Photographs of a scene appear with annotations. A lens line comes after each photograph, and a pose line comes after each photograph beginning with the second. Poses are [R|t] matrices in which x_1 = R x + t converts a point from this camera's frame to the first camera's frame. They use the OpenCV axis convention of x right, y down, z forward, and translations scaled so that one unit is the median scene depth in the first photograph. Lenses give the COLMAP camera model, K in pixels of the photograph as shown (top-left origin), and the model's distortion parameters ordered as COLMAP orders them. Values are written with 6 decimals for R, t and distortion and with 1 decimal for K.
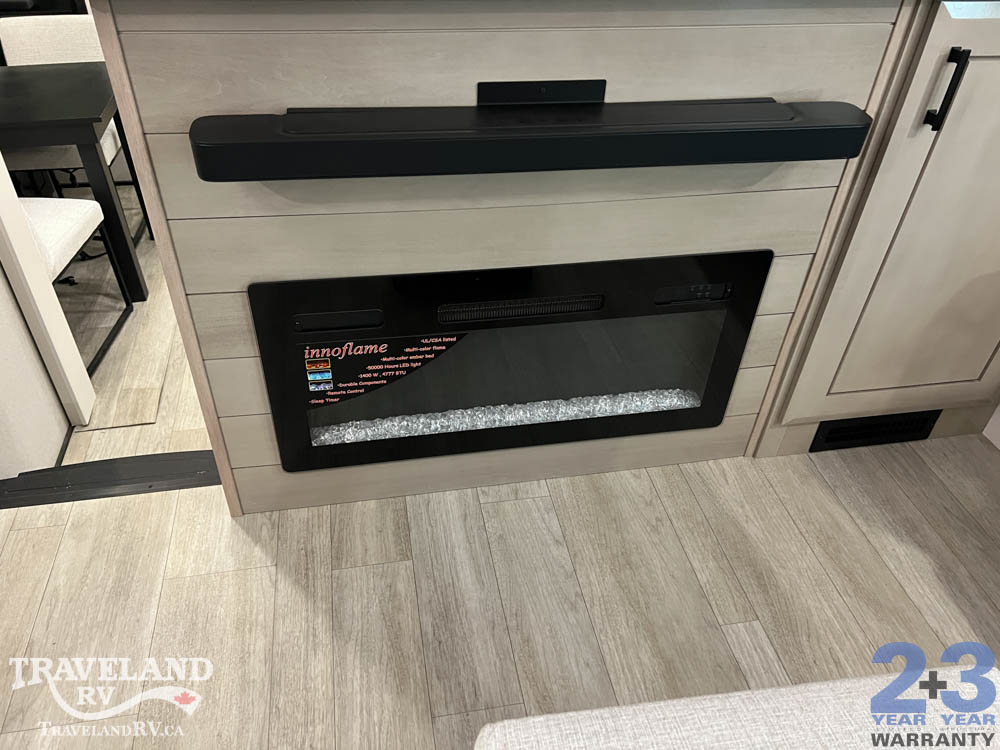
lens RADIAL K [[758.2, 0, 501.8], [0, 758.2, 379.9], [0, 0, 1]] dist [0.058118, -0.057721]
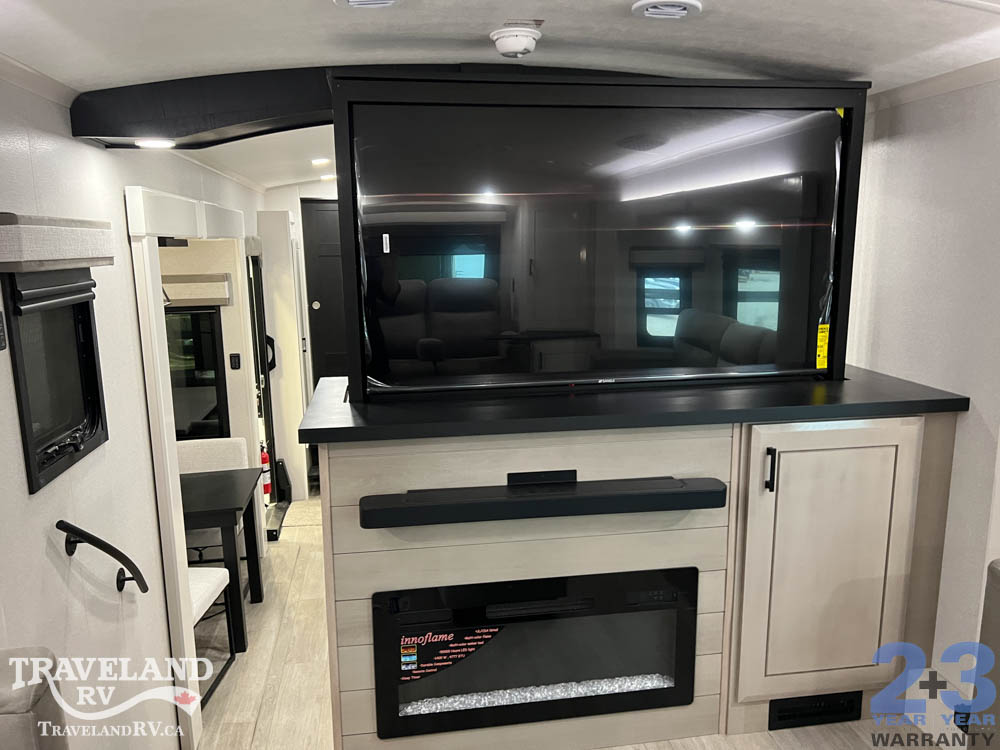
lens RADIAL K [[758.2, 0, 501.7], [0, 758.2, 373.7], [0, 0, 1]] dist [0.058118, -0.057721]
pose [[0.997943, -0.042126, -0.048314, 0.042085], [0.013988, 0.878677, -0.477212, 0.220161], [0.062555, 0.475555, 0.877459, -0.582446]]
